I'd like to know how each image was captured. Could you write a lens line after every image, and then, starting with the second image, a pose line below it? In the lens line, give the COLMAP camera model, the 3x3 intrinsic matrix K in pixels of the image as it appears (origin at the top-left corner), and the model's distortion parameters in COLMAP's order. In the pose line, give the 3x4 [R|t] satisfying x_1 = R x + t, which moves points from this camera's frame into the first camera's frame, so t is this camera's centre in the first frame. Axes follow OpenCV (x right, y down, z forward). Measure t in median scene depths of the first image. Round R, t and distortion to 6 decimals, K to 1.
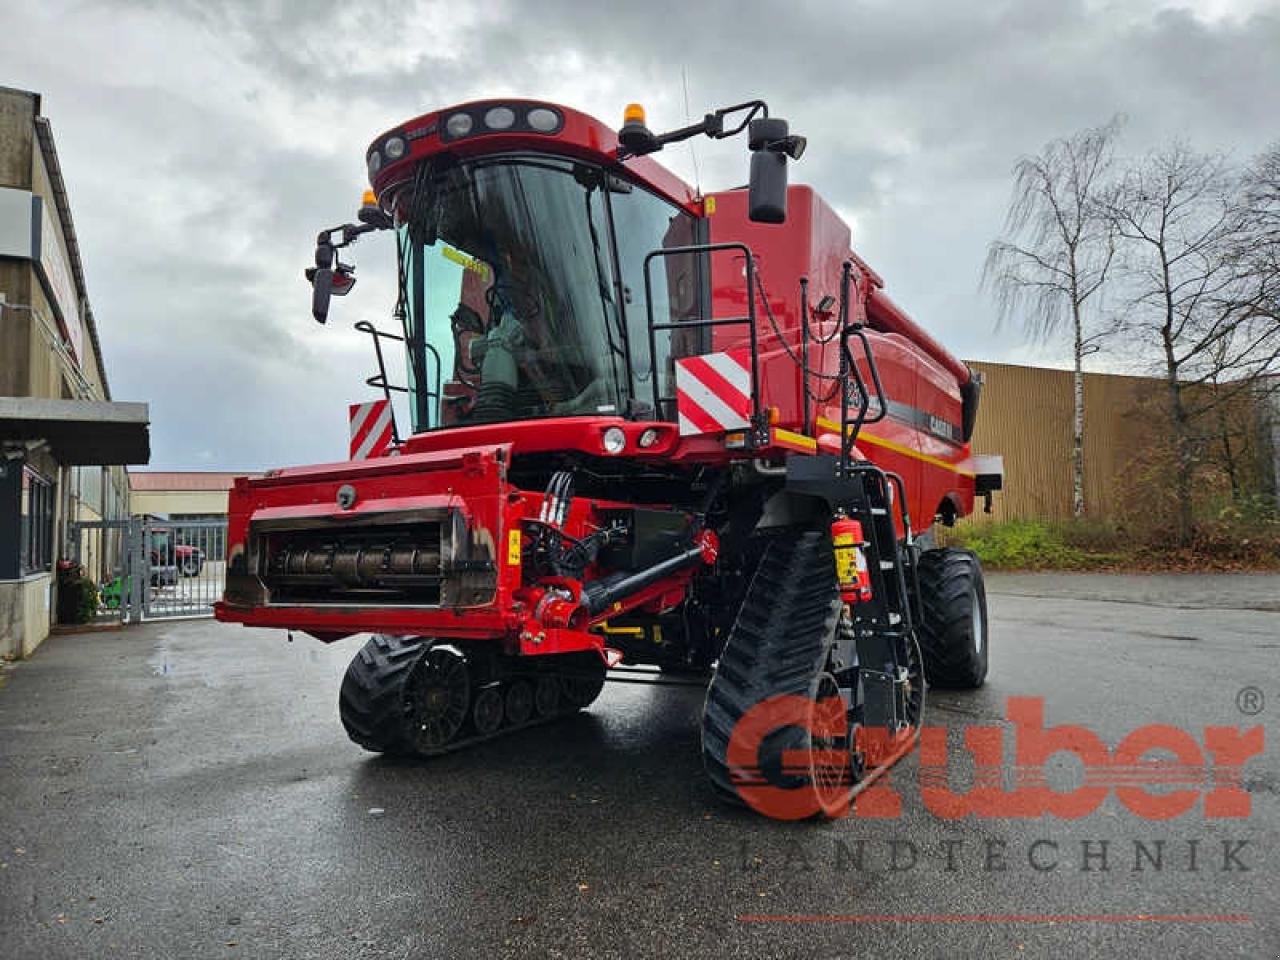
lens RADIAL K [[862.2, 0, 601.6], [0, 862.2, 473.4], [0, 0, 1]] dist [0.080095, 0.000170]
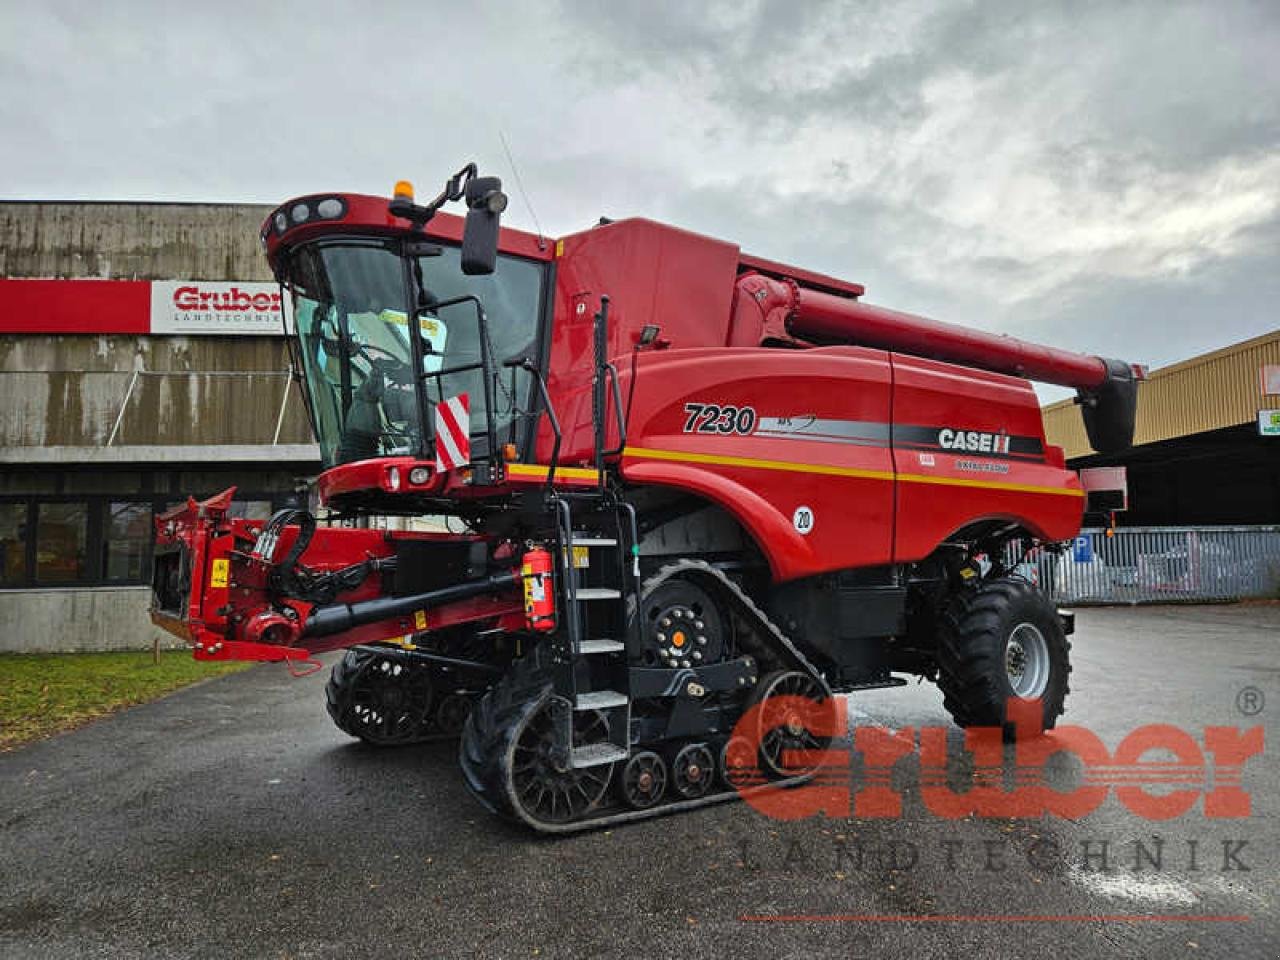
lens RADIAL K [[872.2, 0, 645.2], [0, 872.2, 485.3], [0, 0, 1]] dist [0.081724, -0.074829]
pose [[0.915395, -0.020722, -0.402023, 0.788677], [0.019623, 0.999784, -0.006852, -0.015378], [0.402078, -0.001616, 0.915604, 0.082398]]
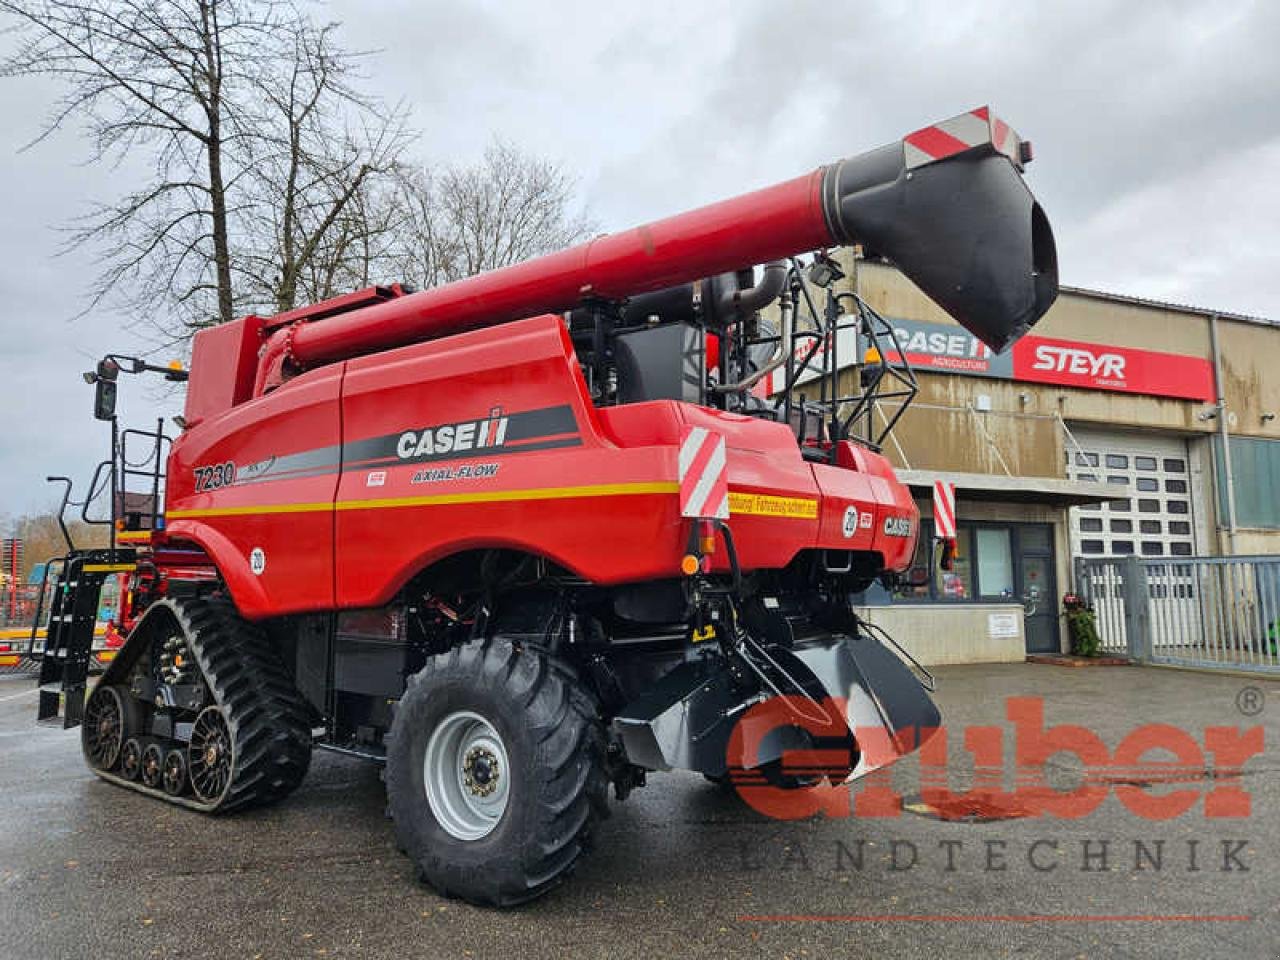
lens RADIAL K [[872.2, 0, 645.2], [0, 872.2, 485.3], [0, 0, 1]] dist [0.081724, -0.074829]
pose [[-0.111616, -0.087379, -0.989902, 1.777871], [0.070172, 0.992947, -0.095560, 0.090140], [0.991271, -0.080129, -0.104697, 2.156135]]
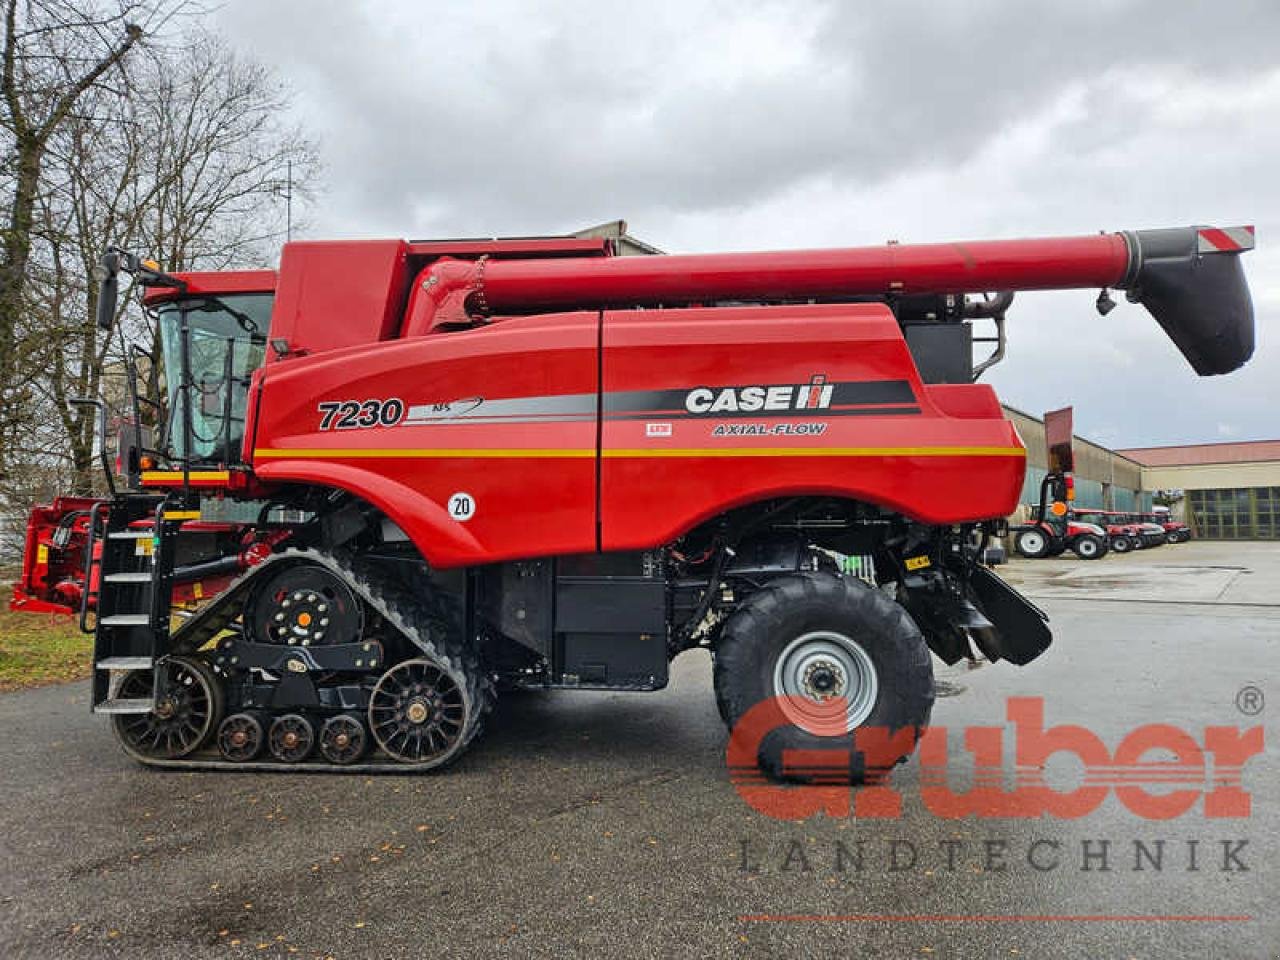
lens RADIAL K [[872.2, 0, 645.2], [0, 872.2, 485.3], [0, 0, 1]] dist [0.081724, -0.074829]
pose [[0.425999, -0.034372, -0.904071, 1.768461], [0.067160, 0.997722, -0.006287, 0.027997], [0.902227, -0.058040, 0.427337, 1.095719]]
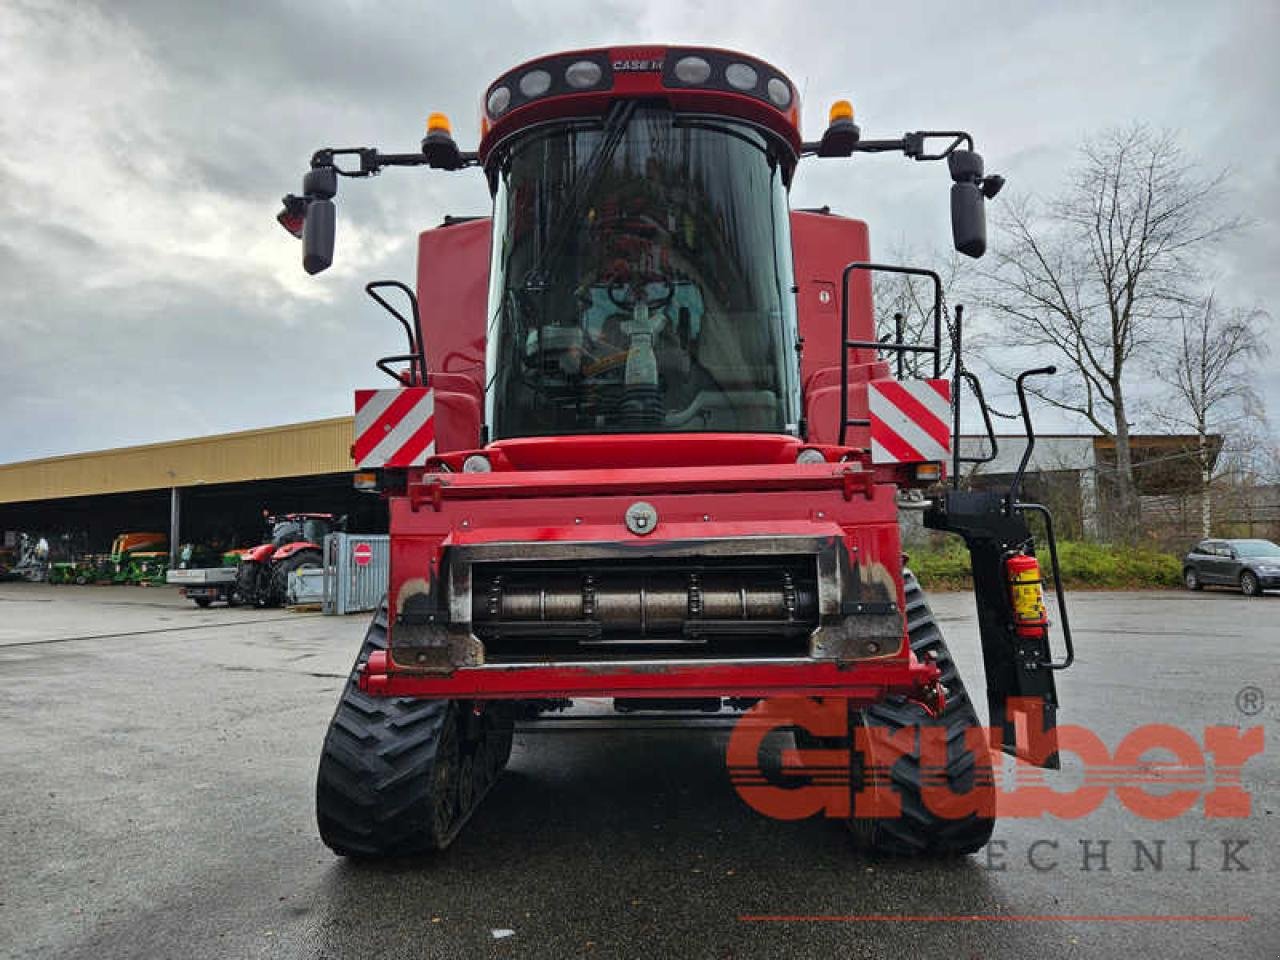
lens RADIAL K [[872.2, 0, 645.2], [0, 872.2, 485.3], [0, 0, 1]] dist [0.081724, -0.074829]
pose [[0.865671, 0.051842, 0.497922, -0.598654], [-0.044473, 0.998655, -0.026657, 0.016551], [-0.498635, 0.000932, 0.866812, 0.301019]]
